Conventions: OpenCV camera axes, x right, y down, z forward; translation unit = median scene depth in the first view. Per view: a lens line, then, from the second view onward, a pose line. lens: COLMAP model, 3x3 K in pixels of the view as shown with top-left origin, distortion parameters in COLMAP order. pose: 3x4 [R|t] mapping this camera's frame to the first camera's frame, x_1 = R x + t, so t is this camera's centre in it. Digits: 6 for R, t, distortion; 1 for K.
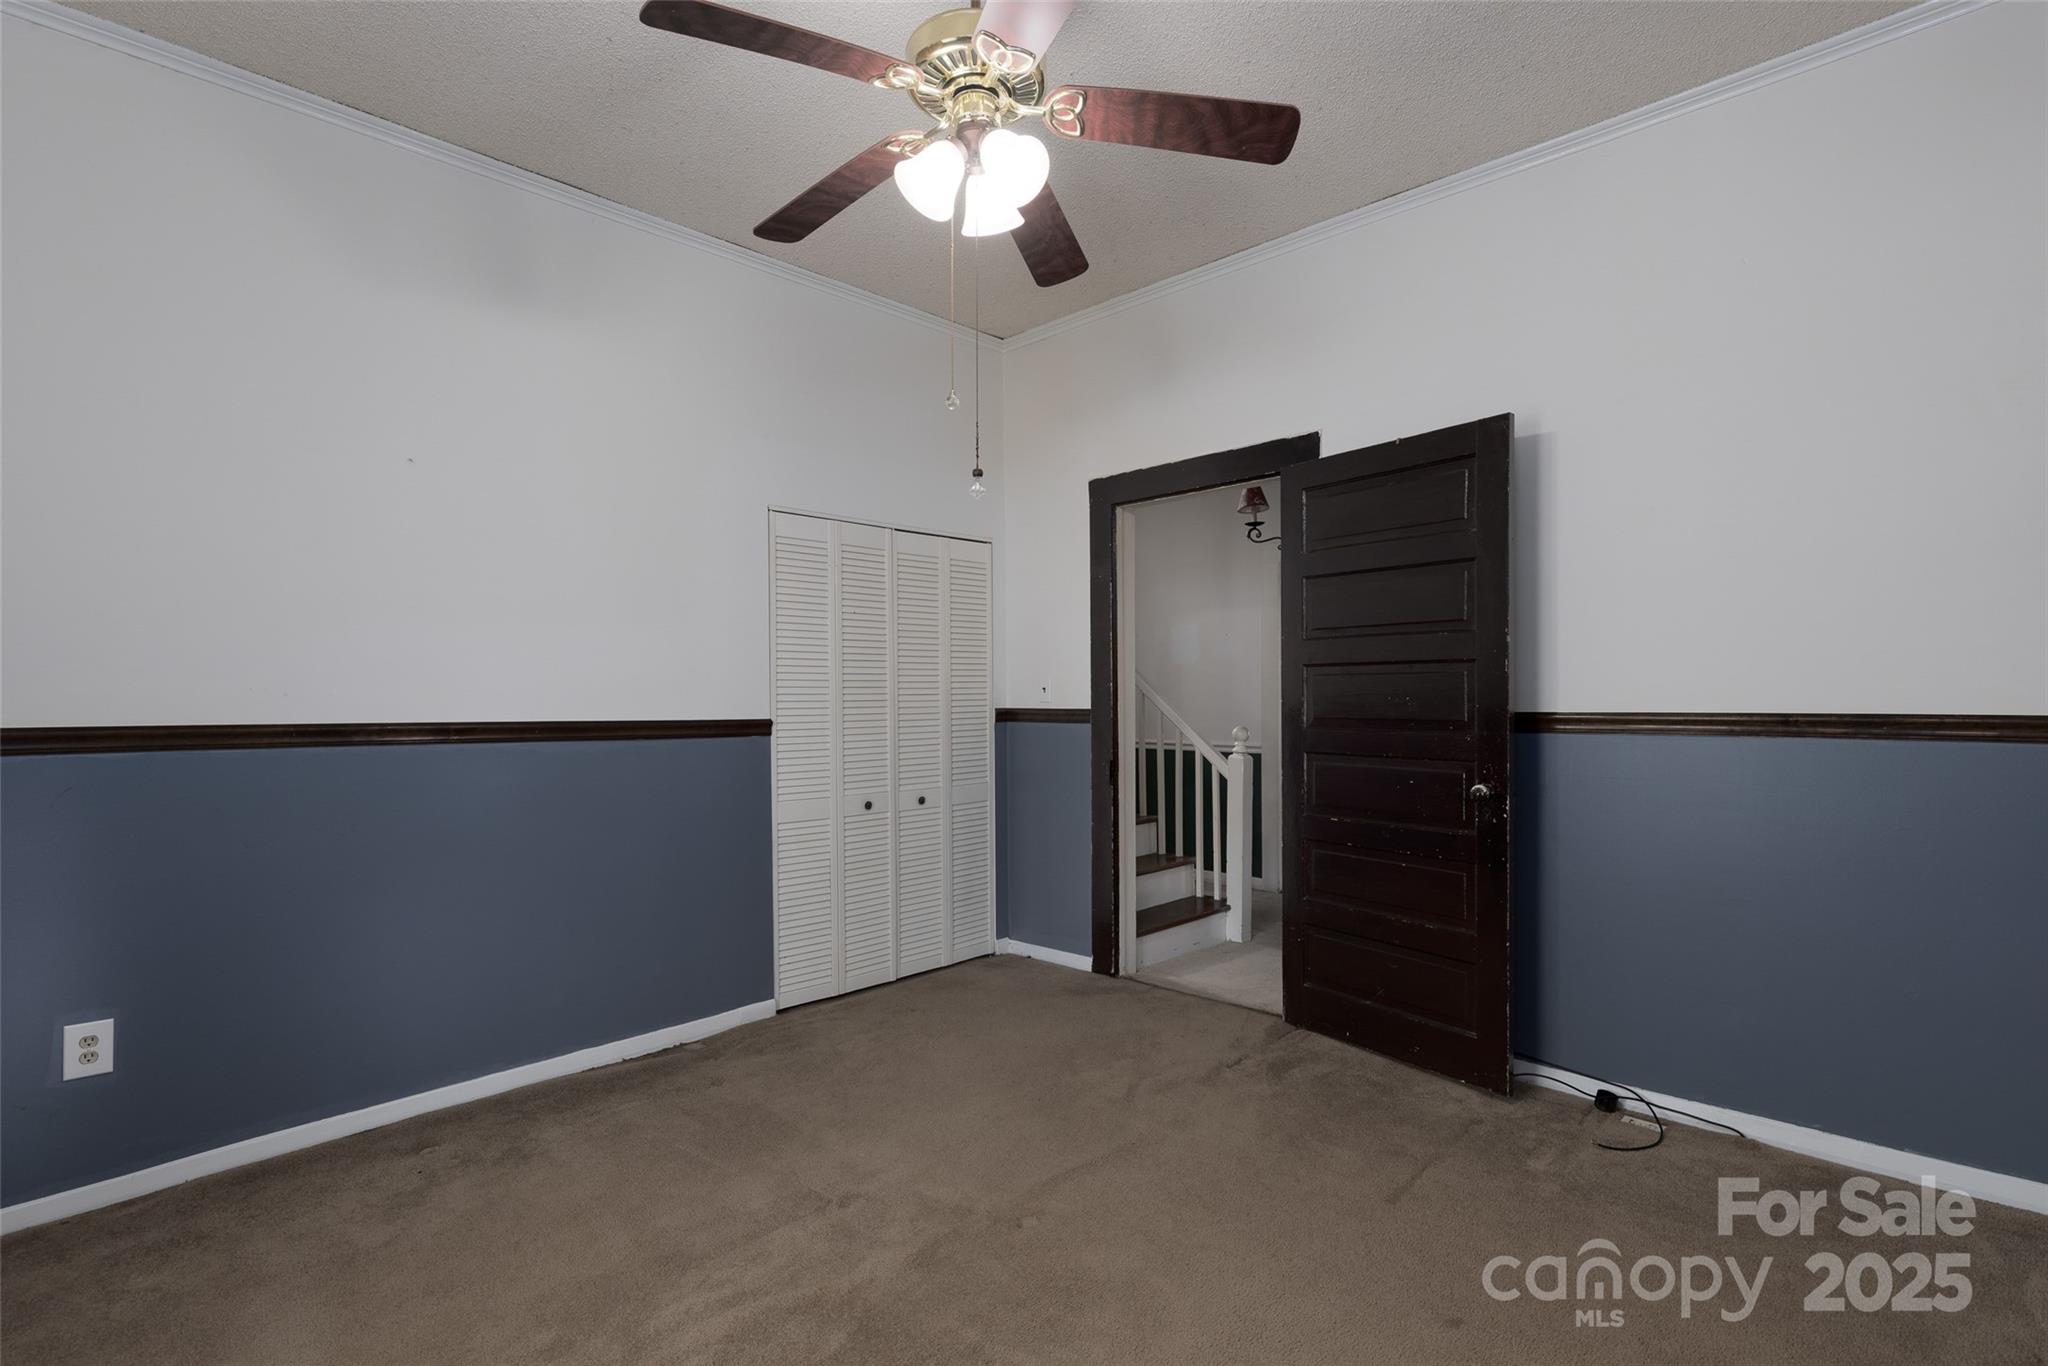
lens RADIAL K [[924.0, 0, 1027.1], [0, 924.0, 689.6], [0, 0, 1]] dist [-0.000235, -0.000182]
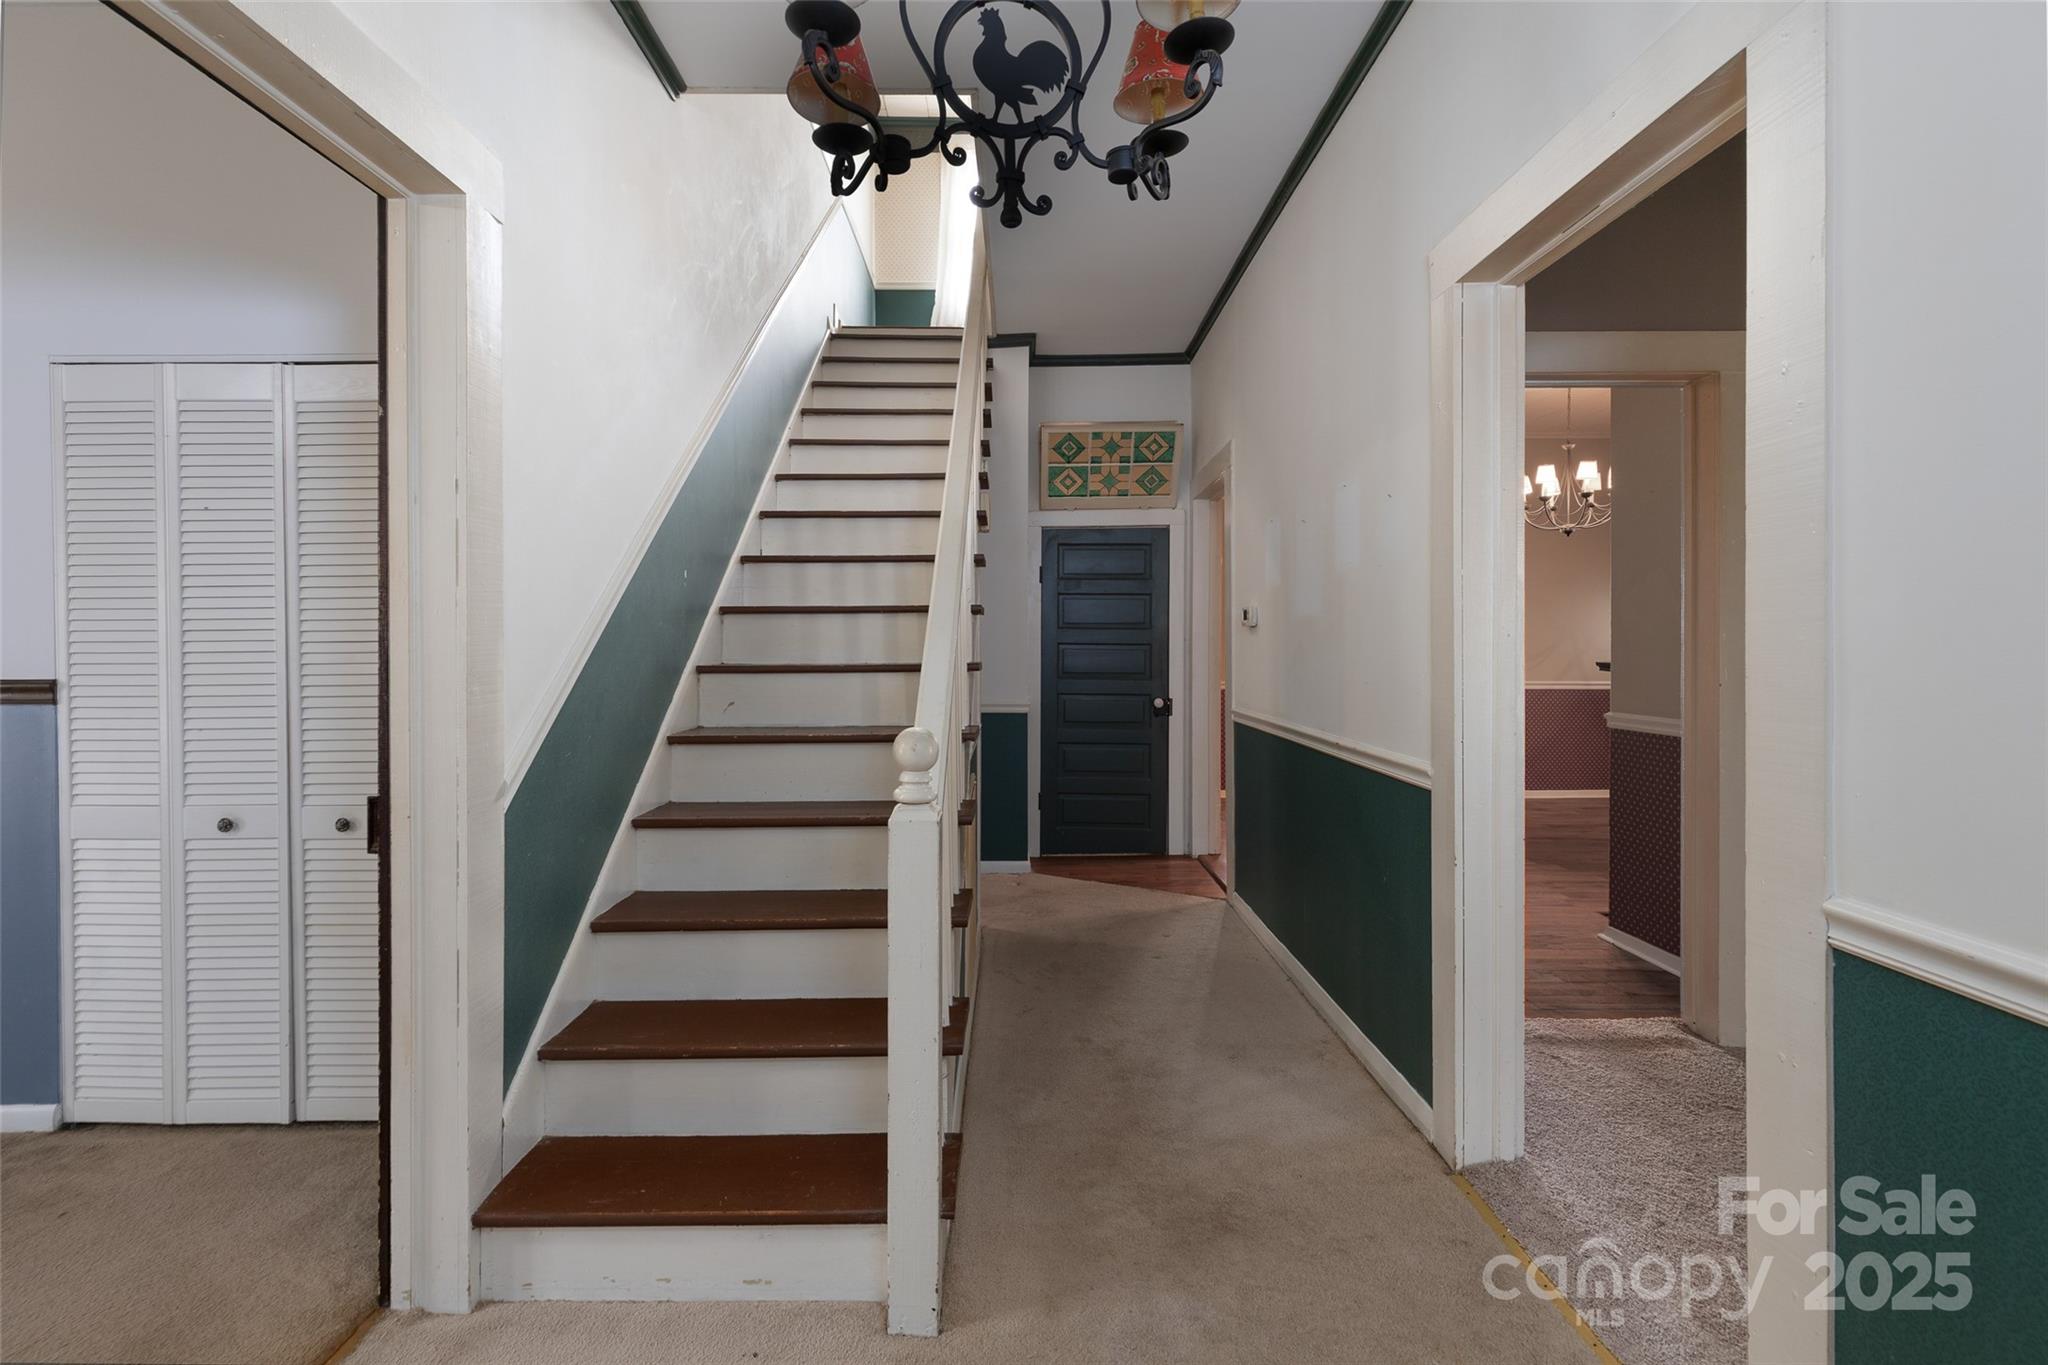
lens RADIAL K [[924.0, 0, 1020.2], [0, 924.0, 663.9], [0, 0, 1]] dist [-0.000235, -0.000182]
pose [[0.694834, -0.005659, -0.719148, 0.677767], [0.004555, 0.999984, -0.003468, 0.025741], [0.719156, -0.000866, 0.694848, 1.033040]]
